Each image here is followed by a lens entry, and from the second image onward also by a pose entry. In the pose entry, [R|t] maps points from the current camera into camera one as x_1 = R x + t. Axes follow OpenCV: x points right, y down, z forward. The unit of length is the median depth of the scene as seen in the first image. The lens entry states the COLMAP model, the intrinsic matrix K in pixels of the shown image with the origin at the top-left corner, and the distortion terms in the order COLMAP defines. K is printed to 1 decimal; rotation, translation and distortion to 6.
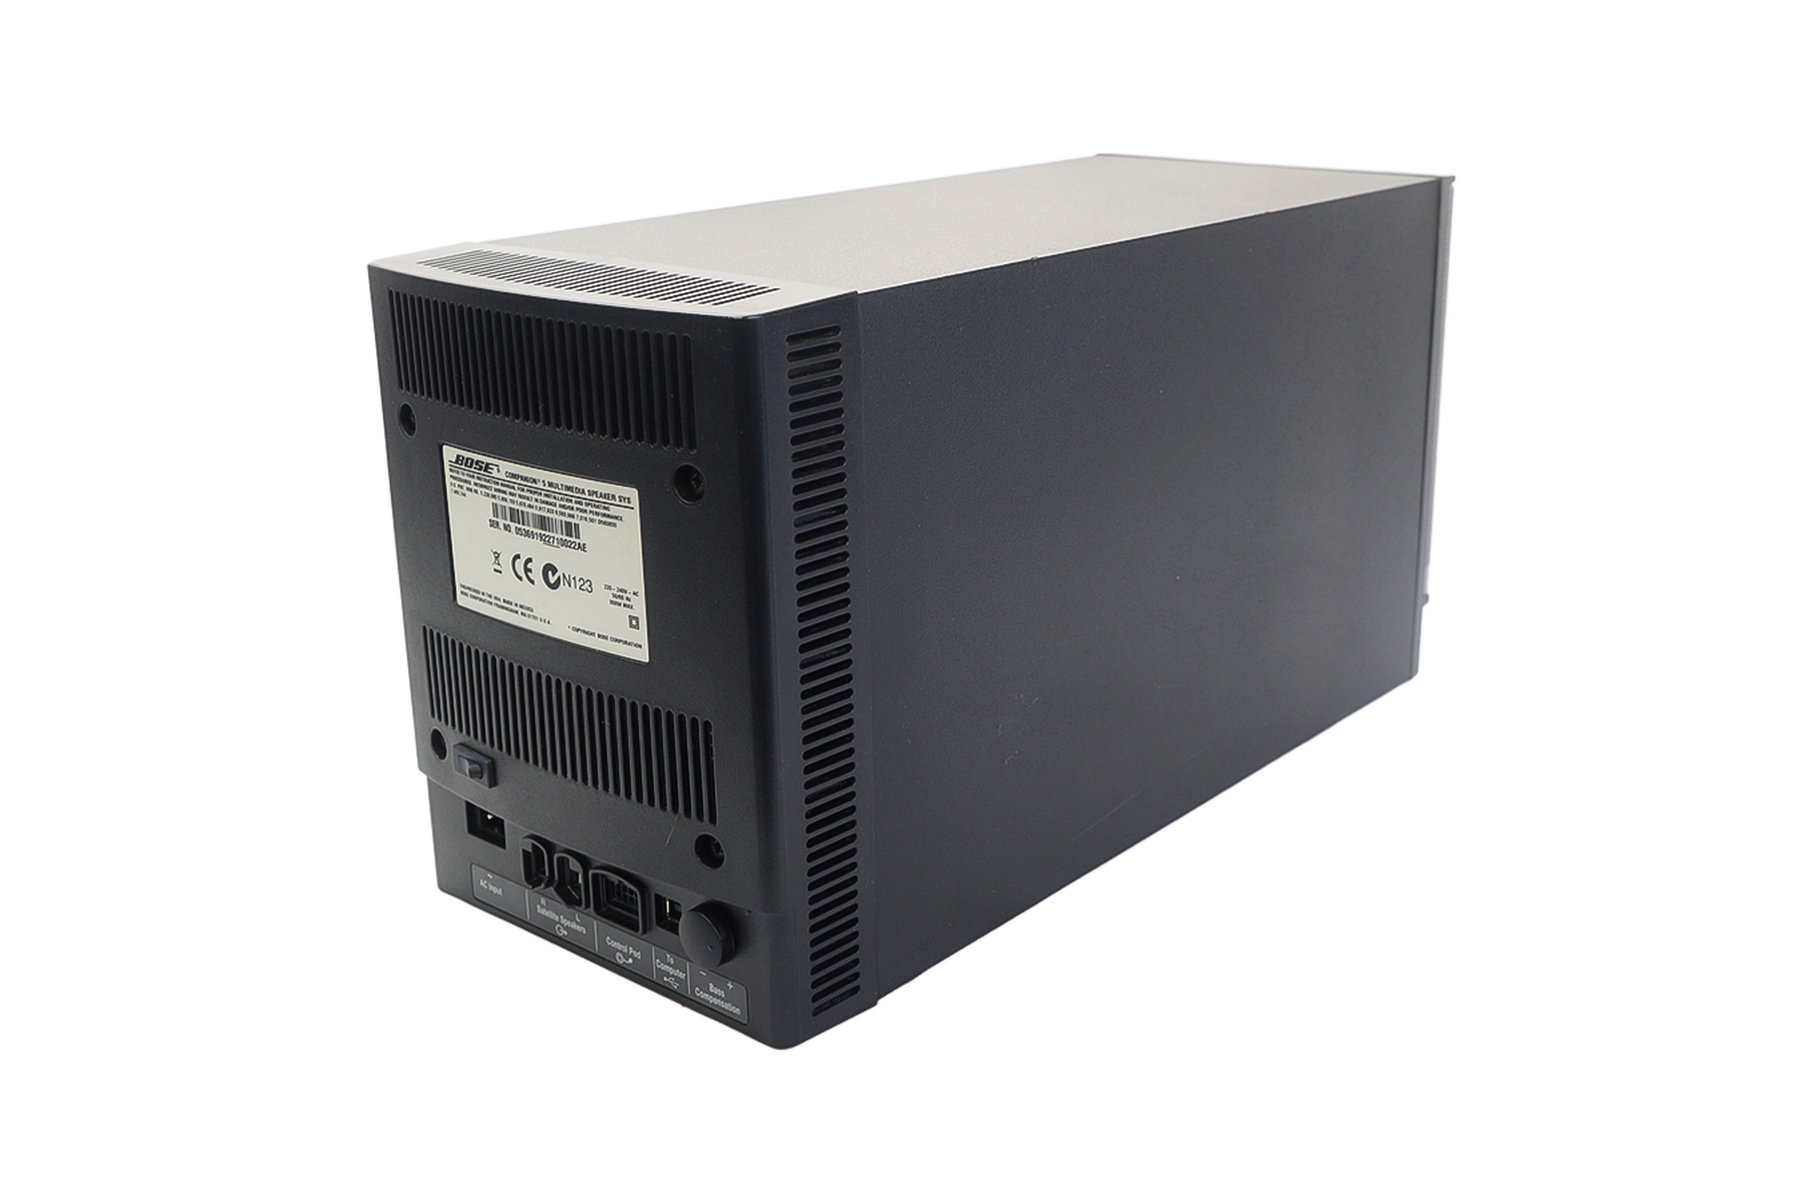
lens RADIAL K [[1962.1, 0, 900.5], [0, 1962.1, 598.3], [0, 0, 1]] dist [-0.011232, 0.000000]
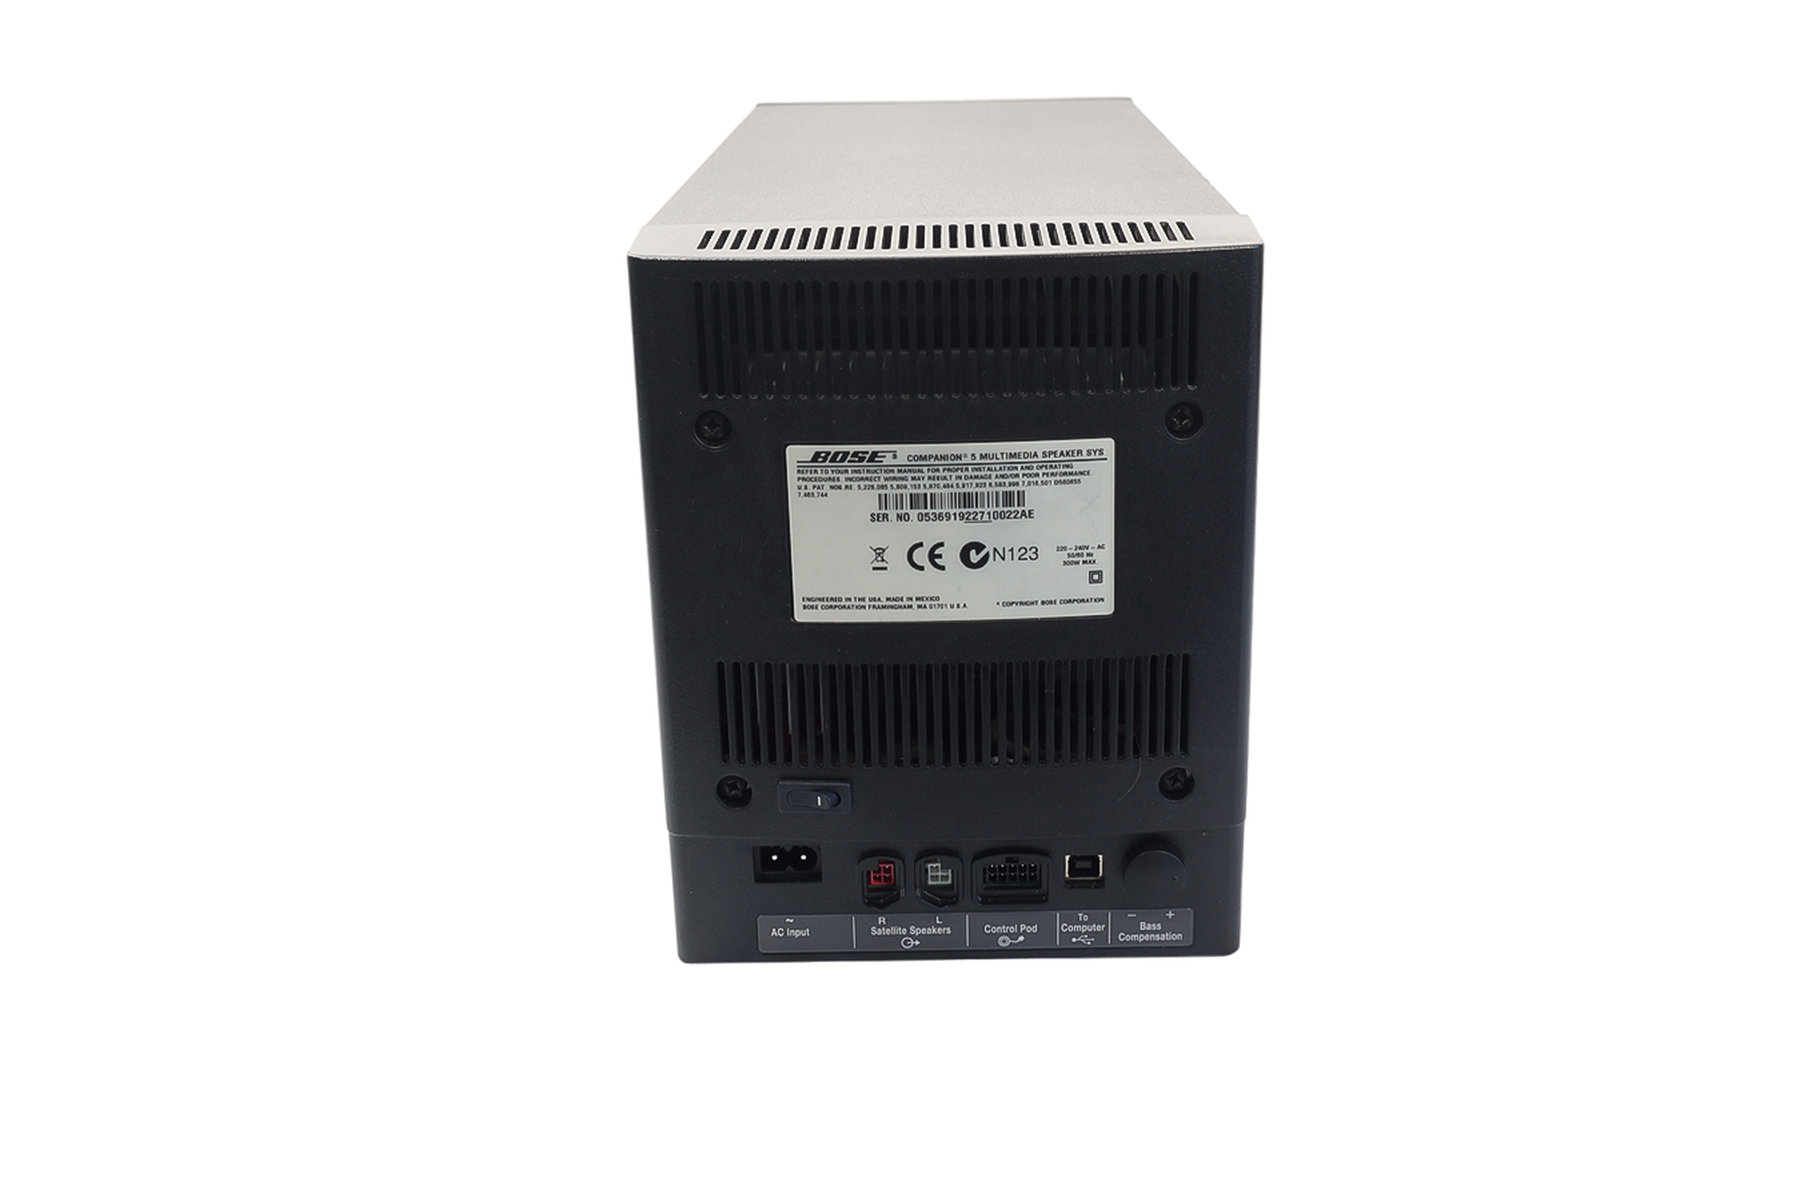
lens RADIAL K [[1962.1, 0, 899.8], [0, 1962.1, 595.7], [0, 0, 1]] dist [-0.011232, 0.000000]
pose [[0.752364, -0.216916, 0.622009, -0.789276], [0.209218, 0.974026, 0.086612, -0.080808], [-0.624641, 0.064972, 0.778205, 0.287395]]
